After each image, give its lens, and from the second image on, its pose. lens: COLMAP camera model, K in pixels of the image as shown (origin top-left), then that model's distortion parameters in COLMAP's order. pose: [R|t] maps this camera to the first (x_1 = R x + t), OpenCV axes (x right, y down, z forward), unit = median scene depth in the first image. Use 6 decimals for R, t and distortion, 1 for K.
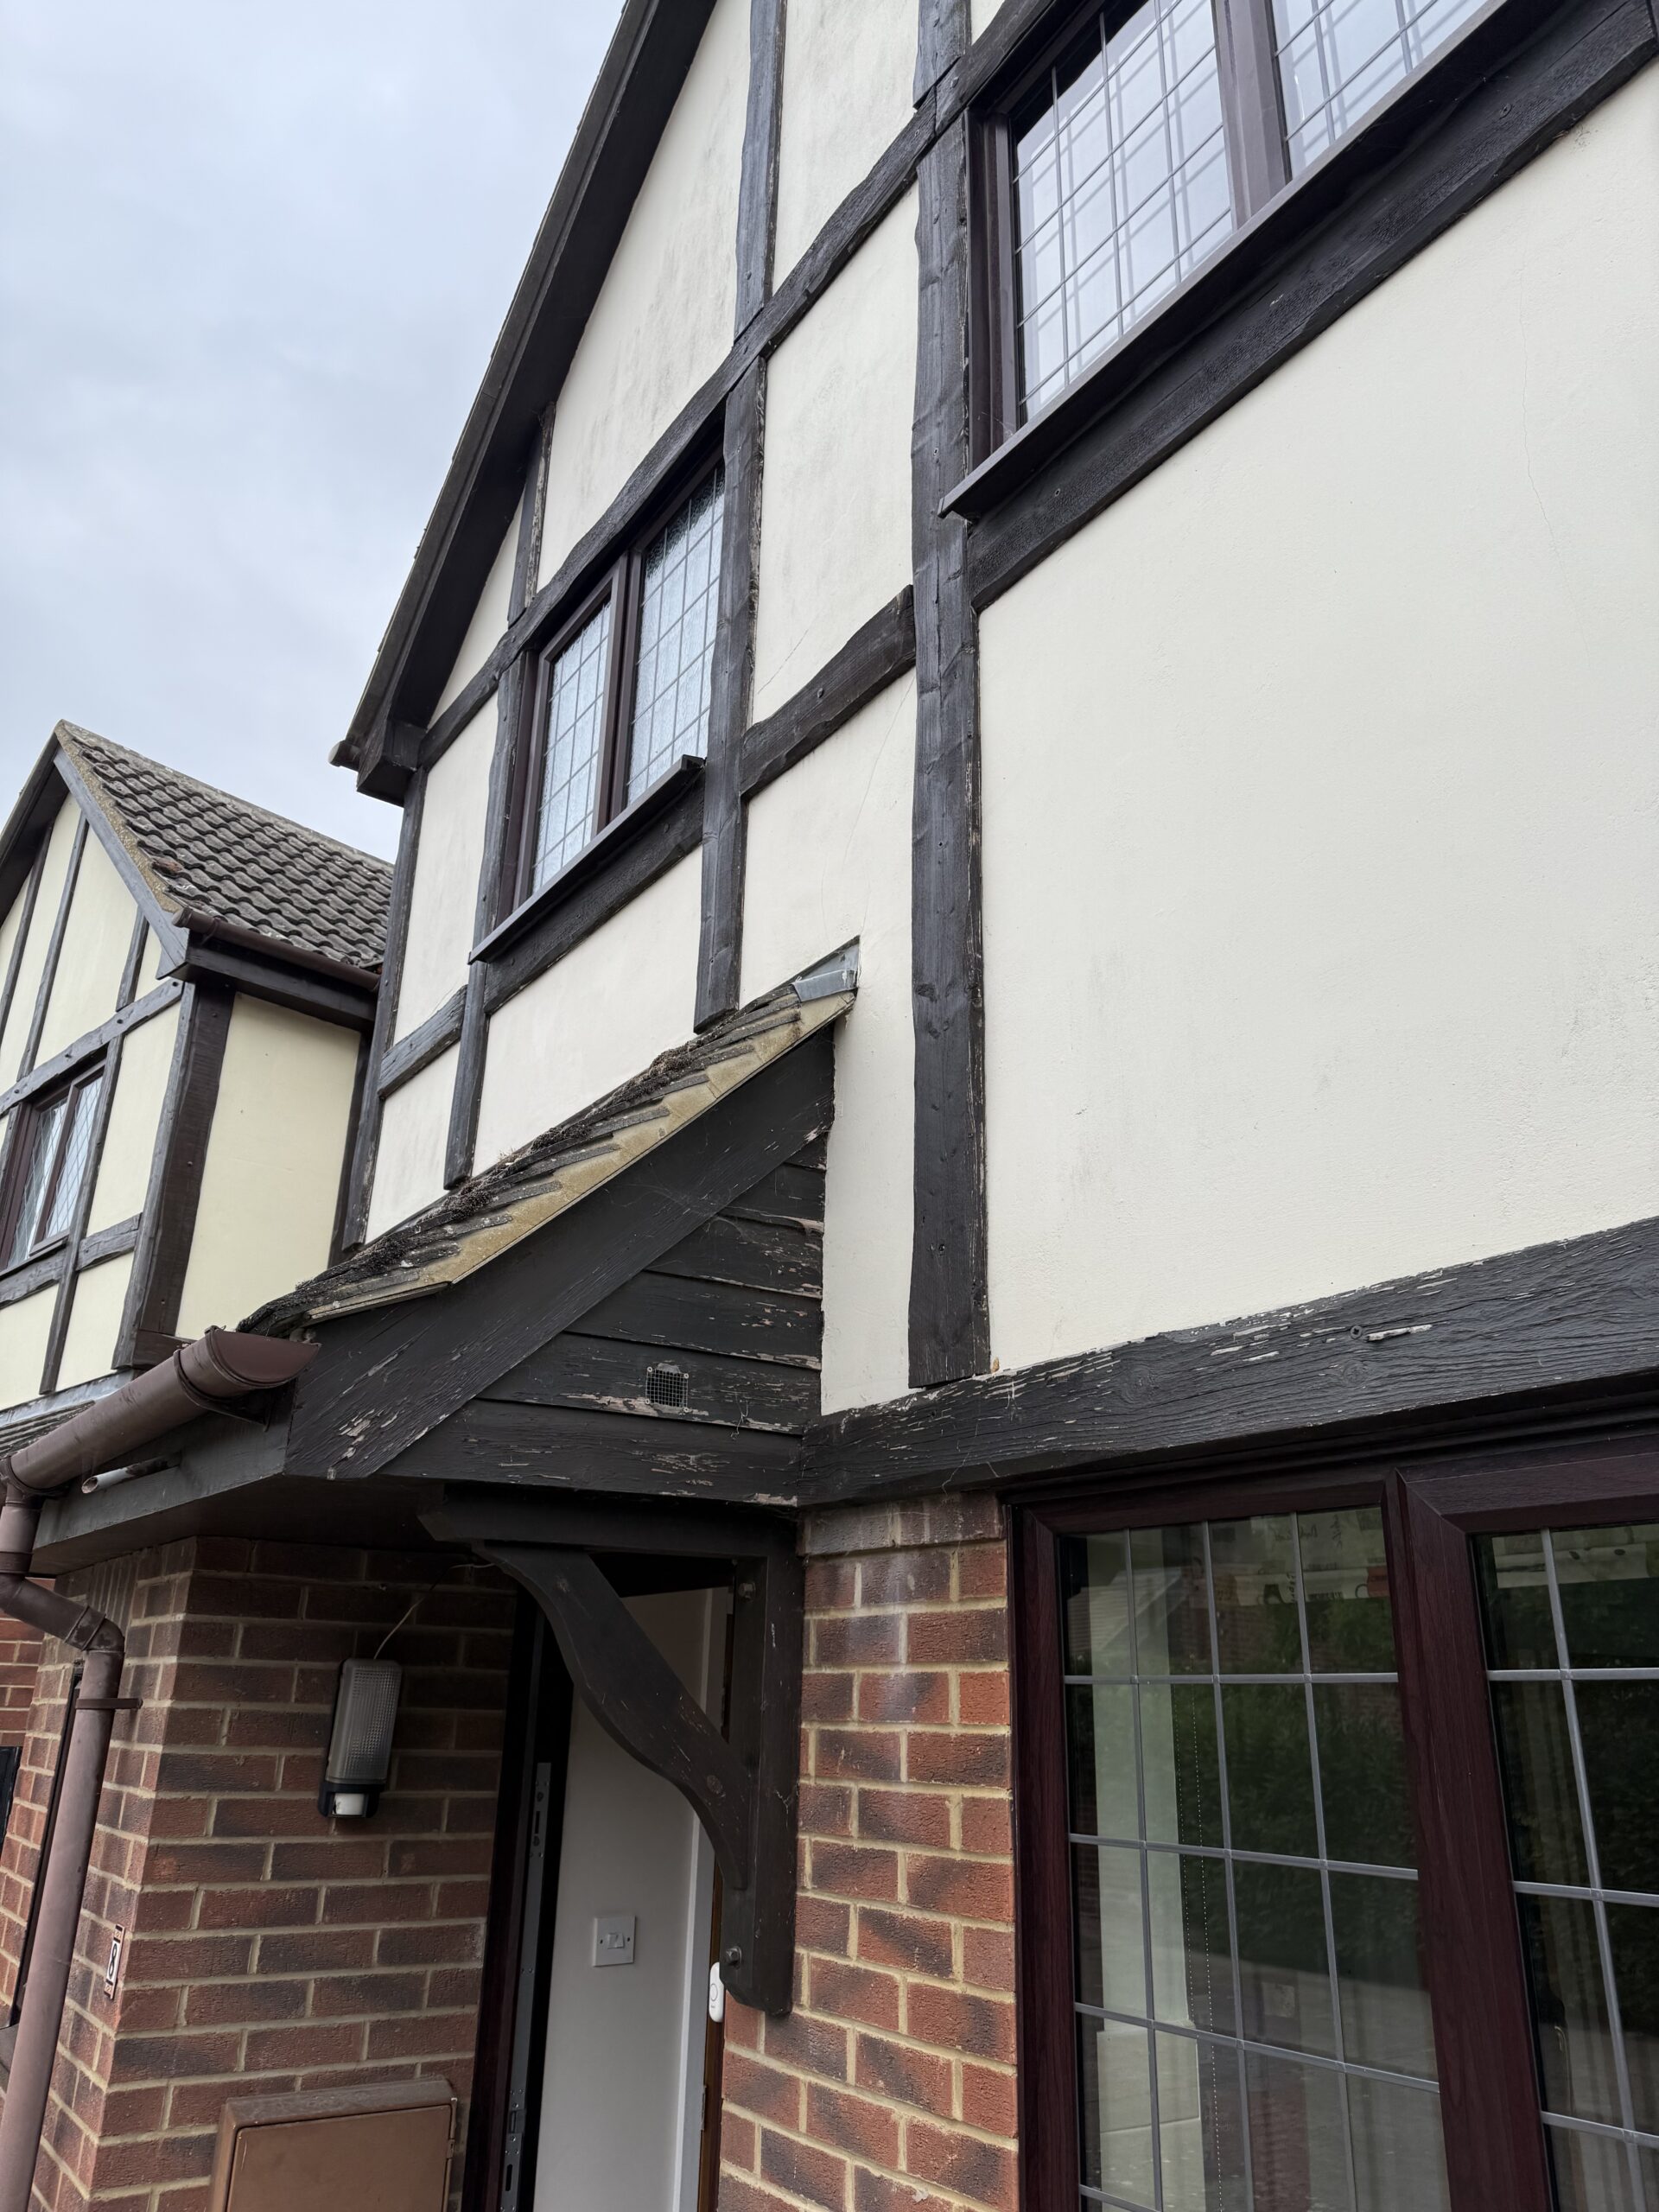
lens RADIAL K [[1553.5, 0, 821.8], [0, 1553.5, 1101.5], [0, 0, 1]] dist [0.071626, -0.094878]
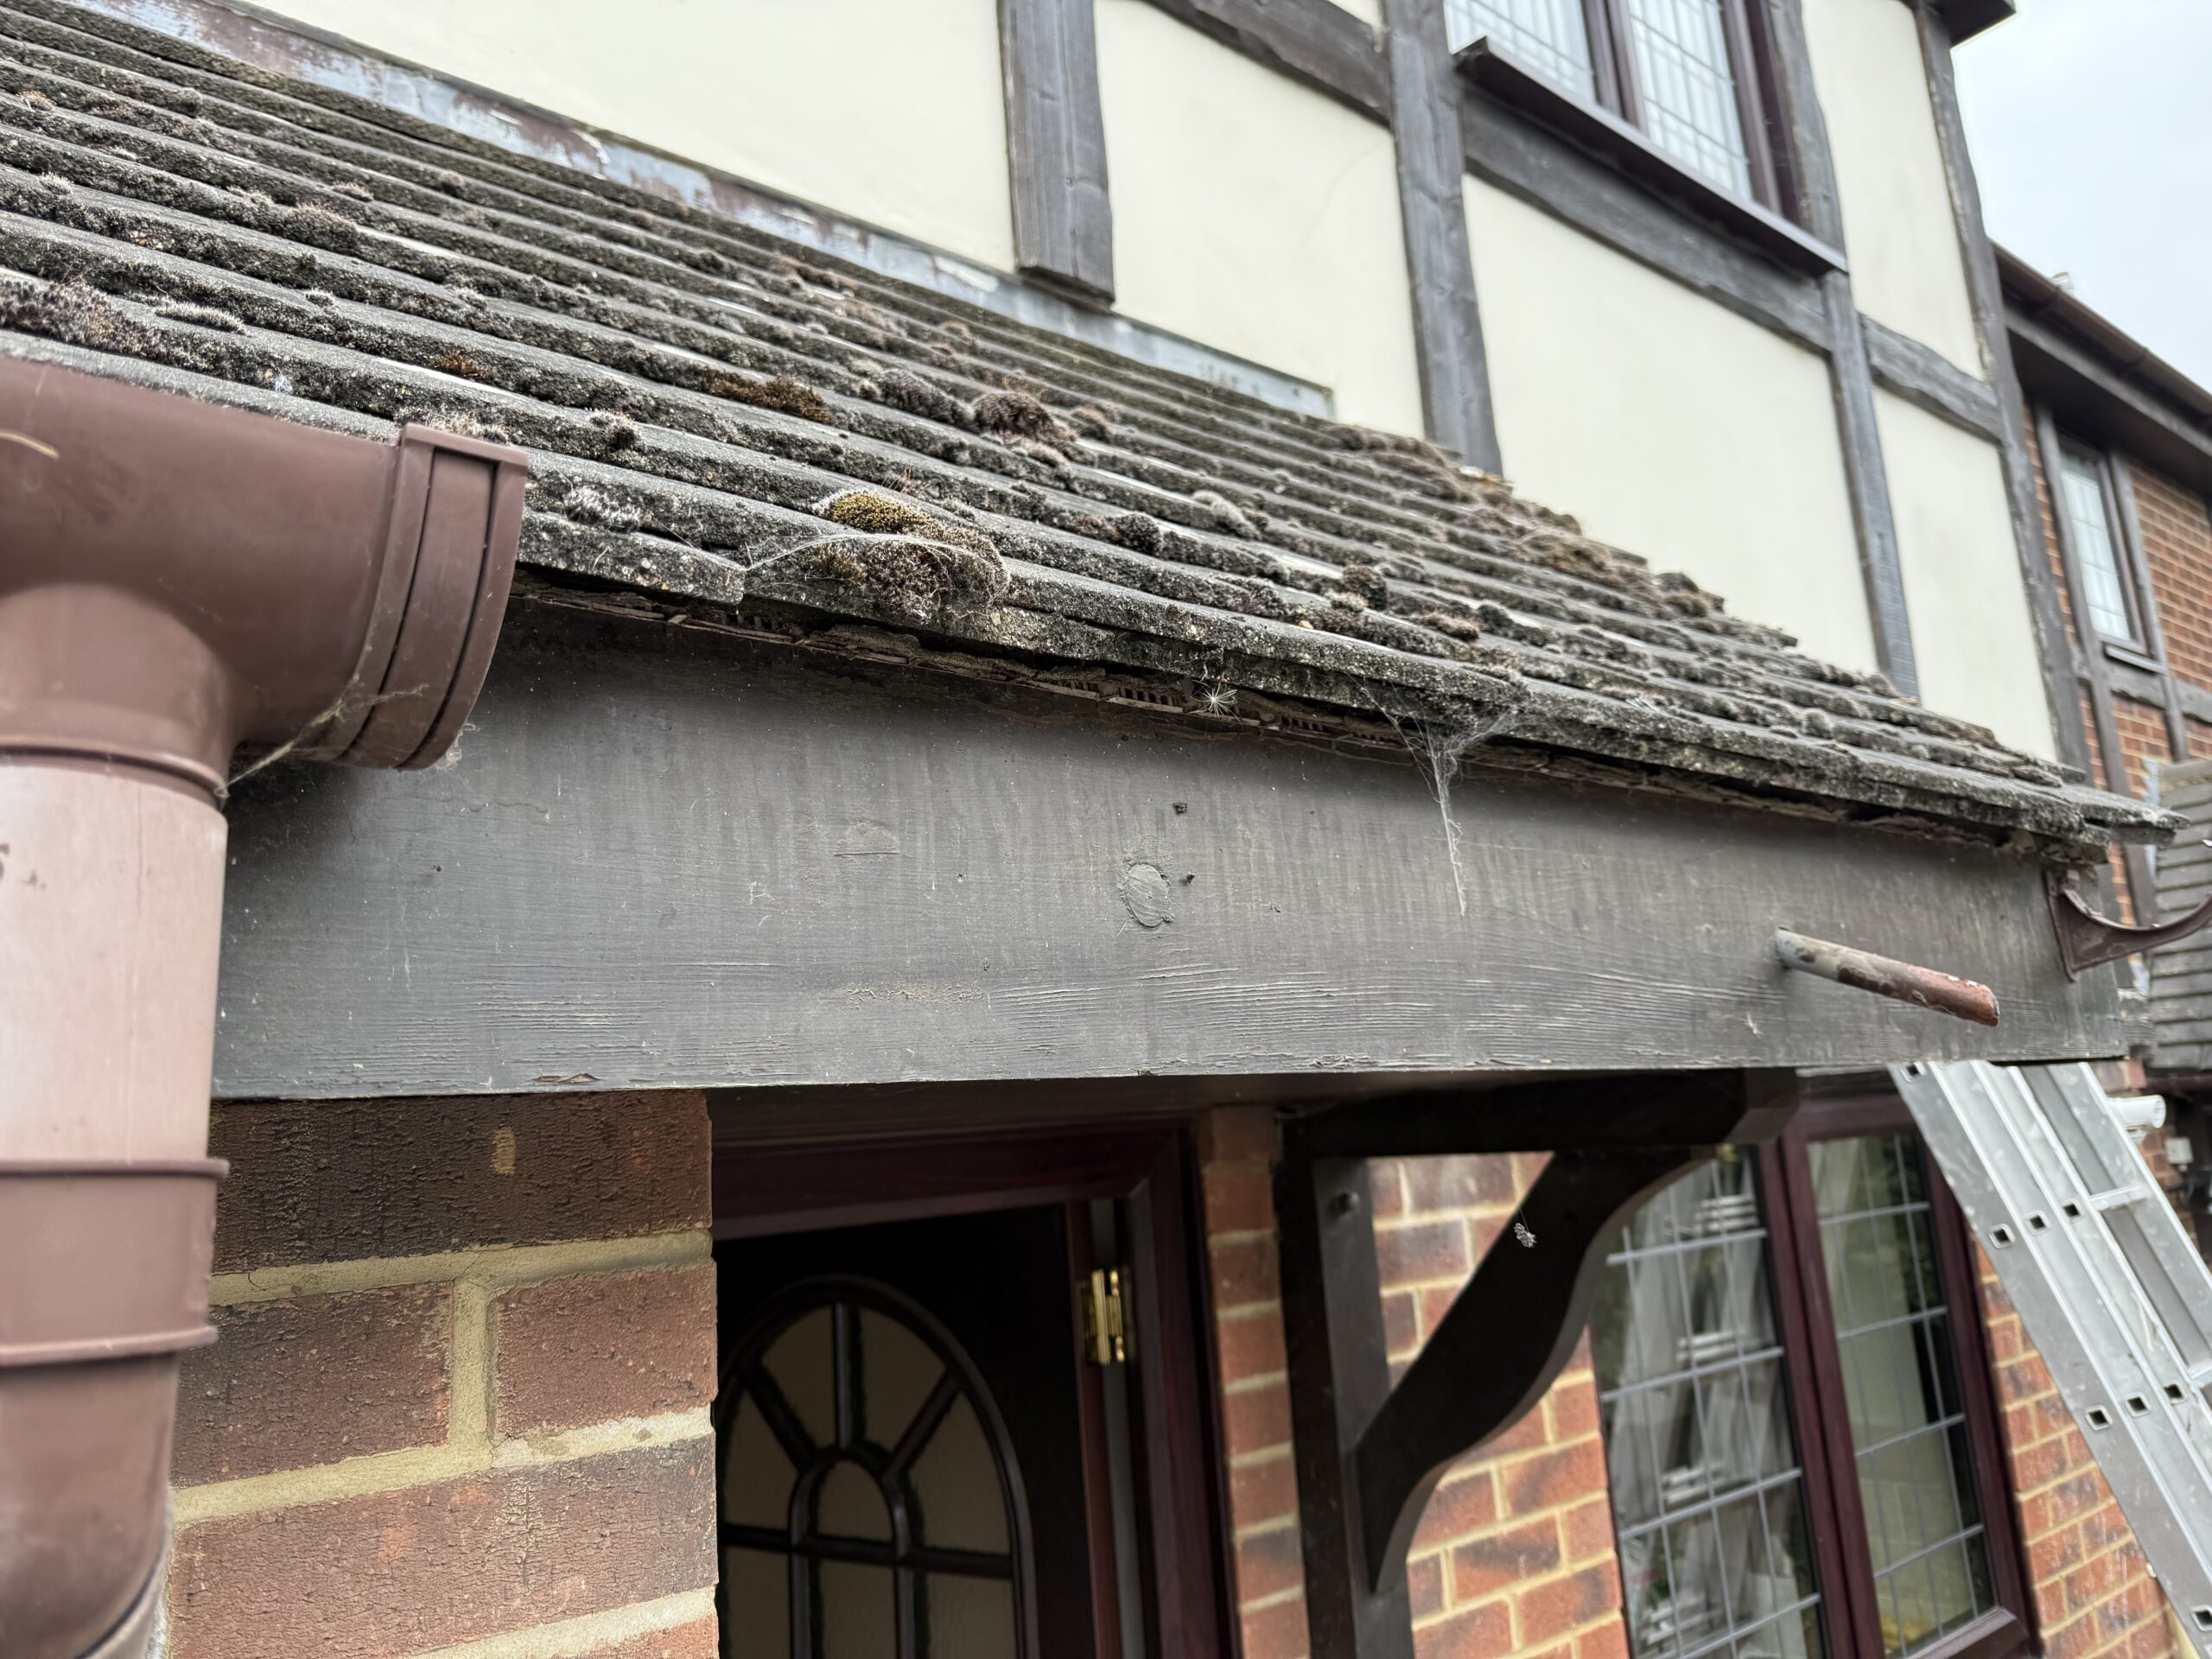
lens RADIAL K [[1587.4, 0, 1106.0], [0, 1587.4, 829.5], [0, 0, 1]] dist [0.005311, 0.001062]
pose [[-0.075399, 0.181148, 0.980561, -0.748473], [-0.297577, 0.934464, -0.195513, 0.307329], [-0.951716, -0.306534, -0.016552, 1.098491]]
